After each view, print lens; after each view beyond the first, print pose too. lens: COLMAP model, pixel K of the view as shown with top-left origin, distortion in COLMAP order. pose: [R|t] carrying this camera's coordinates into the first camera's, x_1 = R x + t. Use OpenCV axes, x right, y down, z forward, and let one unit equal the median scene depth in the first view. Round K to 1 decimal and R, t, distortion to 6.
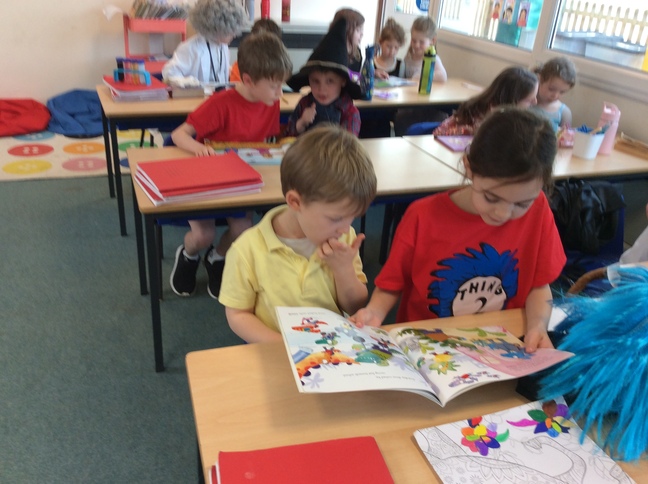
lens RADIAL K [[589.1, 0, 325.9], [0, 589.1, 242.5], [0, 0, 1]] dist [0.129593, -0.243421]
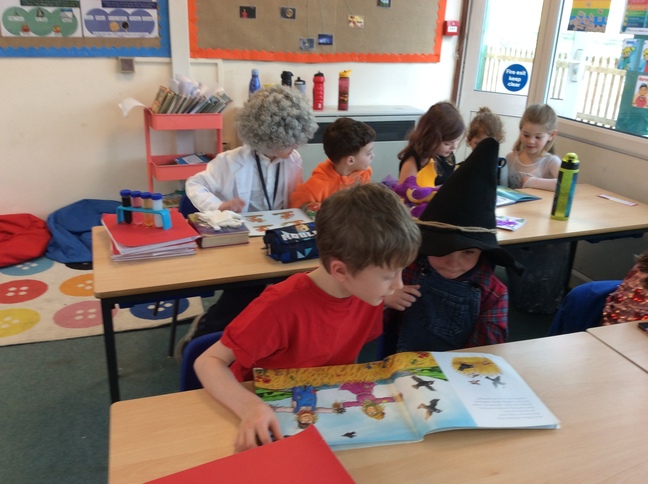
lens RADIAL K [[596.3, 0, 321.7], [0, 596.3, 240.6], [0, 0, 1]] dist [0.110832, -0.203463]
pose [[0.998154, -0.013848, -0.059129, -0.077921], [0.008036, 0.995210, -0.097434, -0.170955], [0.060195, 0.096779, 0.993484, 0.317574]]
